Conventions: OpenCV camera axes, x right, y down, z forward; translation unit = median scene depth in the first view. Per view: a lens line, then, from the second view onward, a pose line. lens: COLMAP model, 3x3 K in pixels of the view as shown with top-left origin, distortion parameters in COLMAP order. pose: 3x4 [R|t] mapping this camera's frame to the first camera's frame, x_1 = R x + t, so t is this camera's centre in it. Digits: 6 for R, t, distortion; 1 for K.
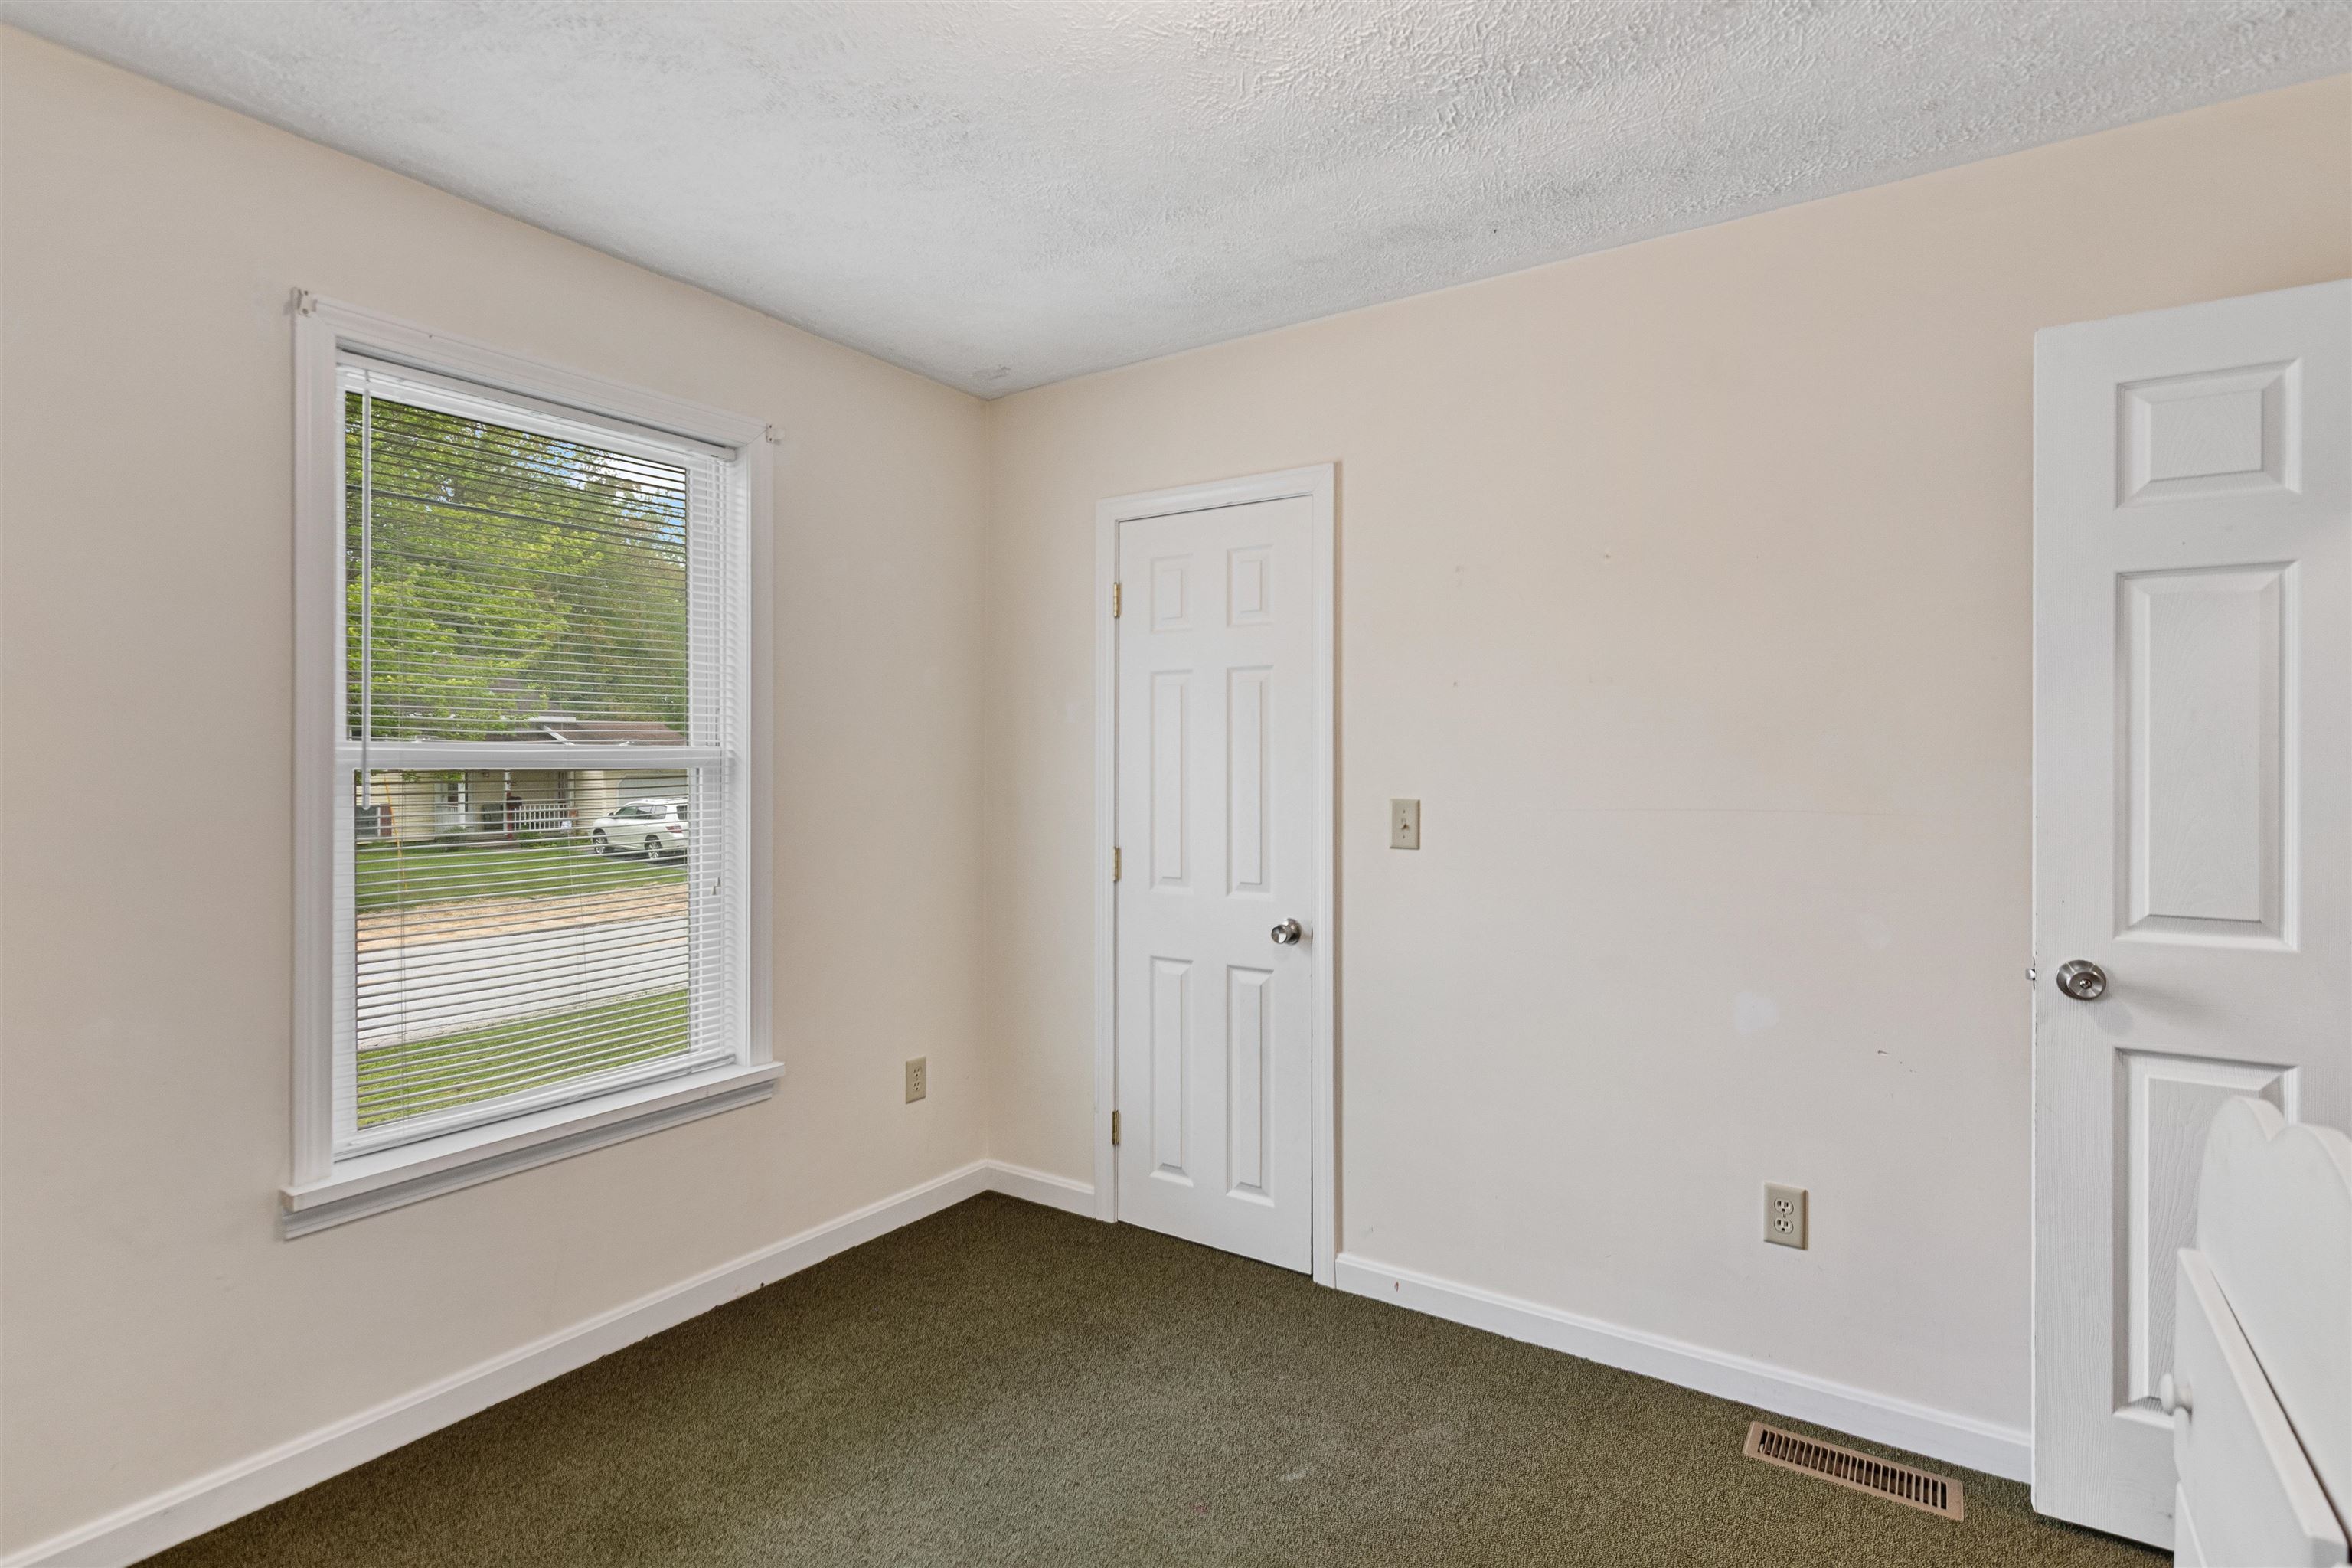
lens RADIAL K [[1136.7, 0, 1170.8], [0, 1136.7, 770.4], [0, 0, 1]] dist [0.002126, 0.000000]
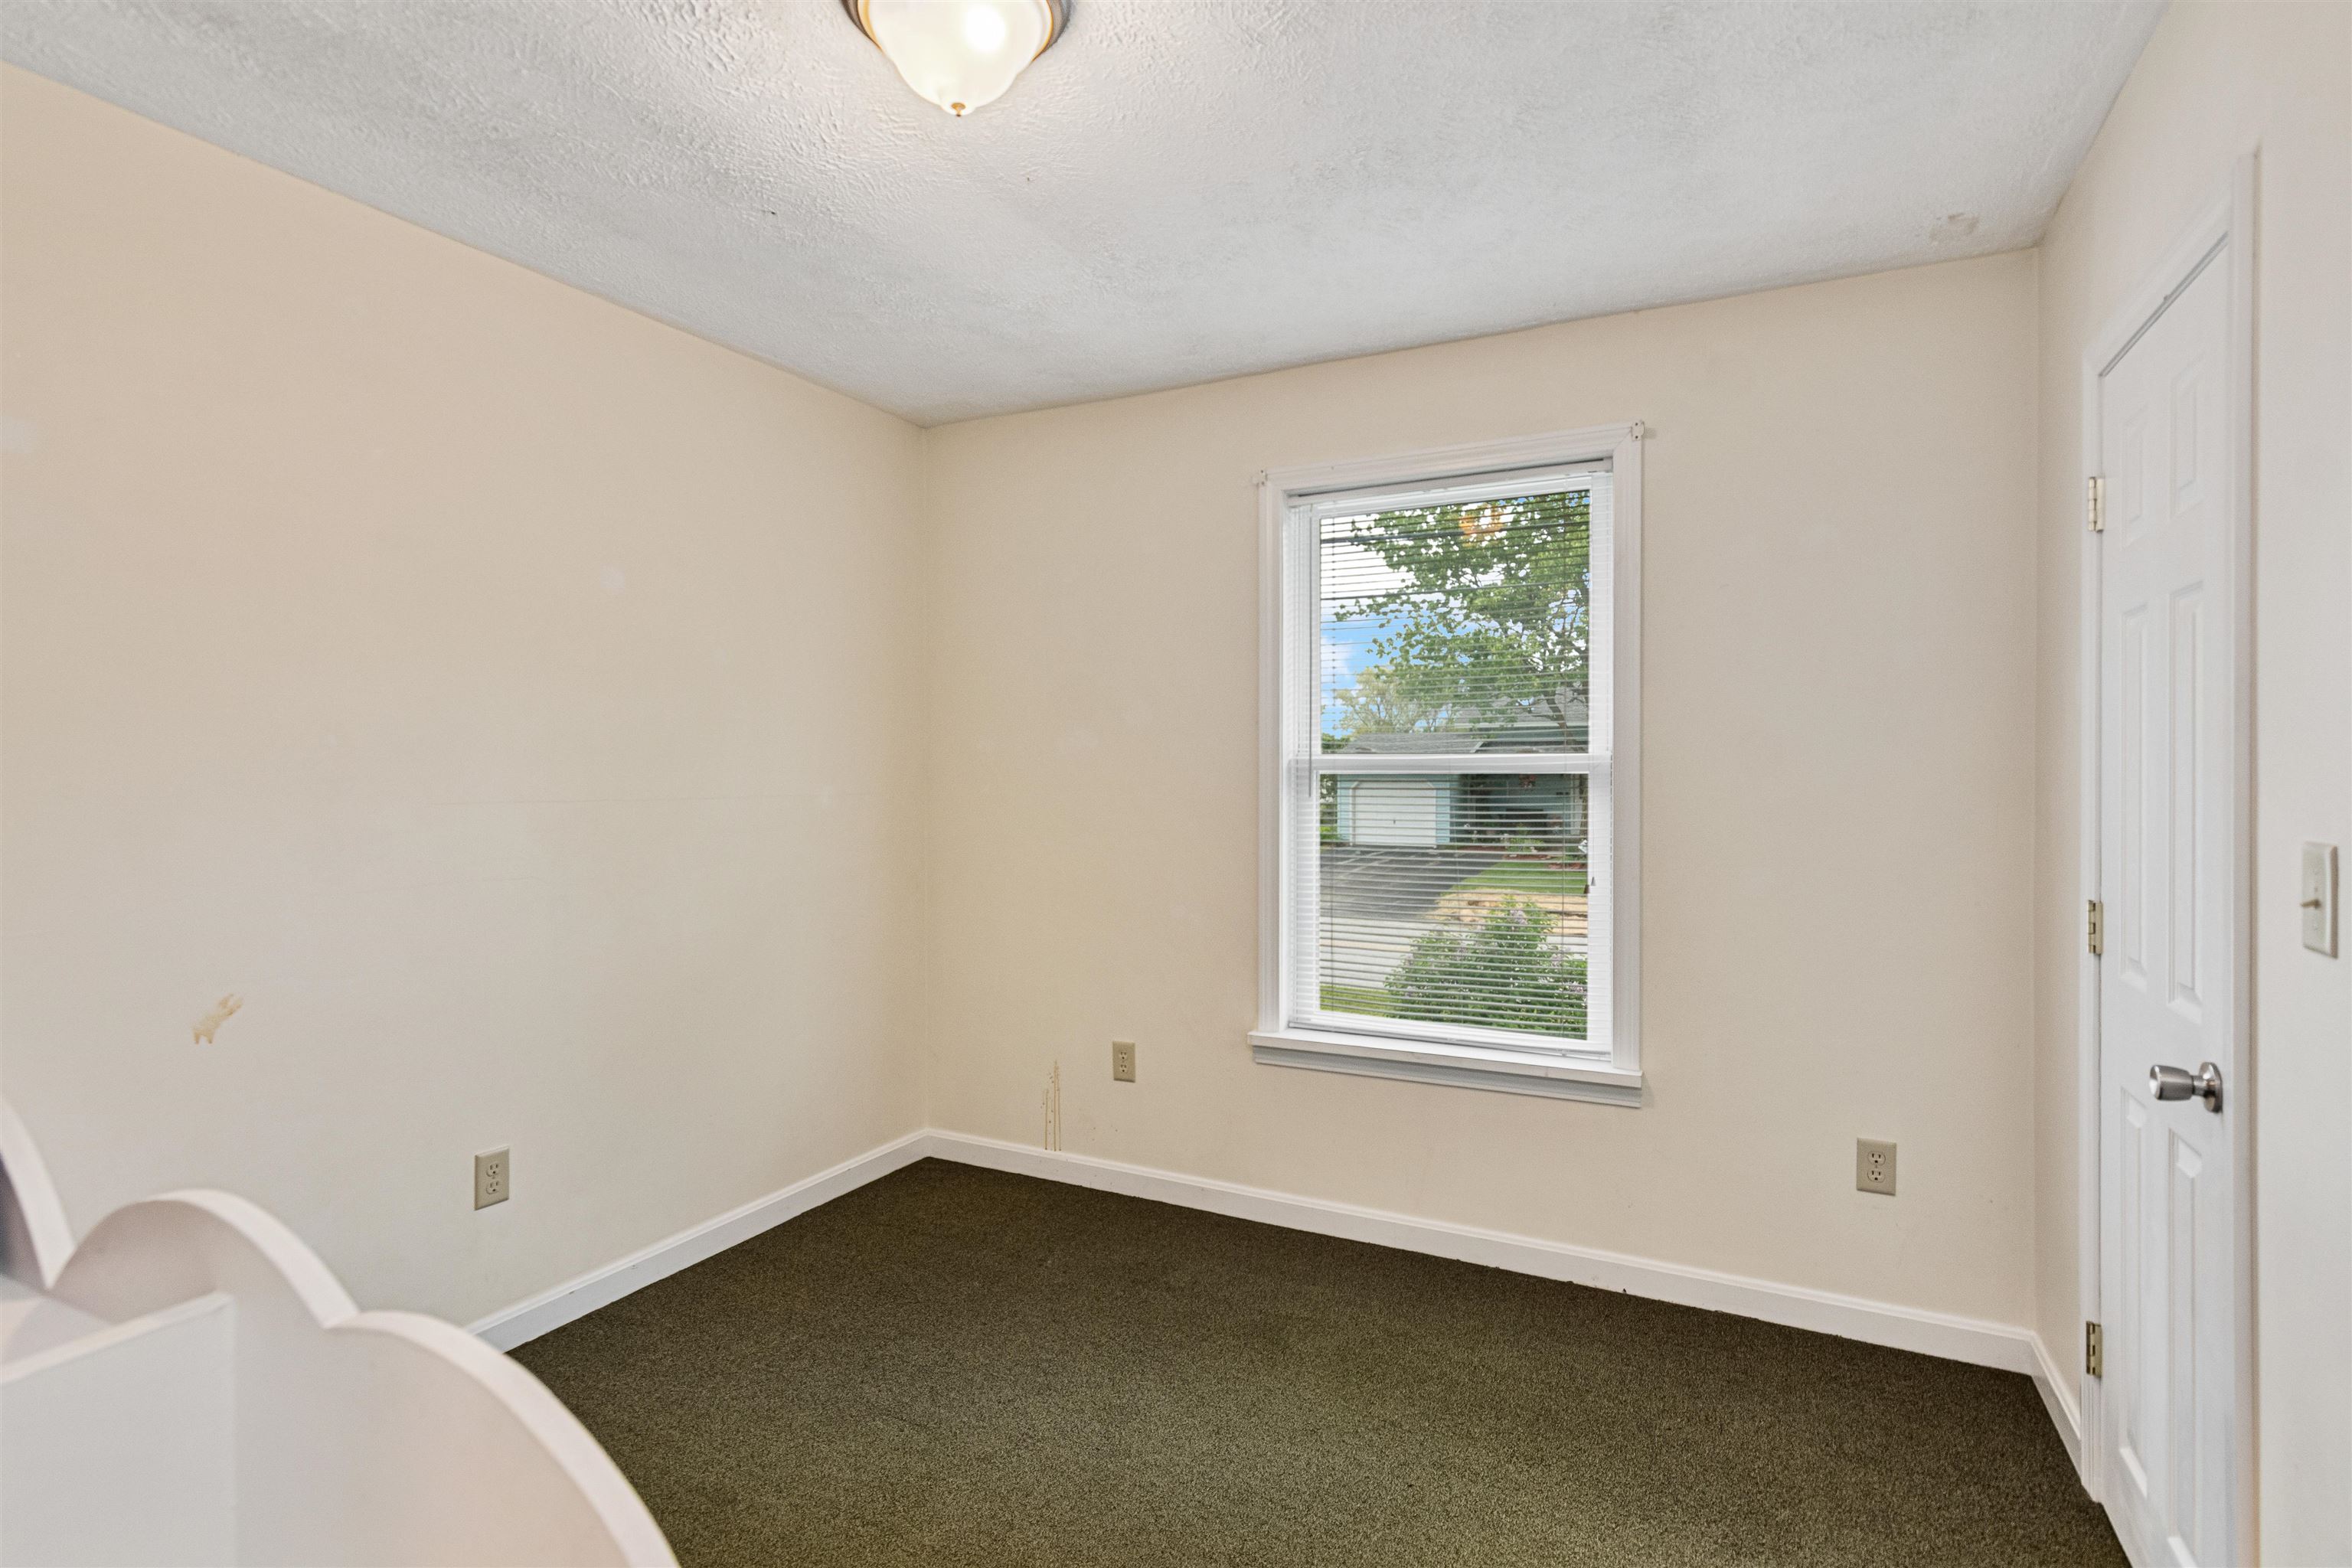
lens RADIAL K [[1136.7, 0, 1170.5], [0, 1136.7, 781.0], [0, 0, 1]] dist [0.002126, 0.000000]
pose [[0.130669, 0.006715, -0.991403, 0.574463], [-0.005510, 0.999967, 0.006046, 0.002420], [0.991411, 0.004673, 0.130702, 0.474729]]
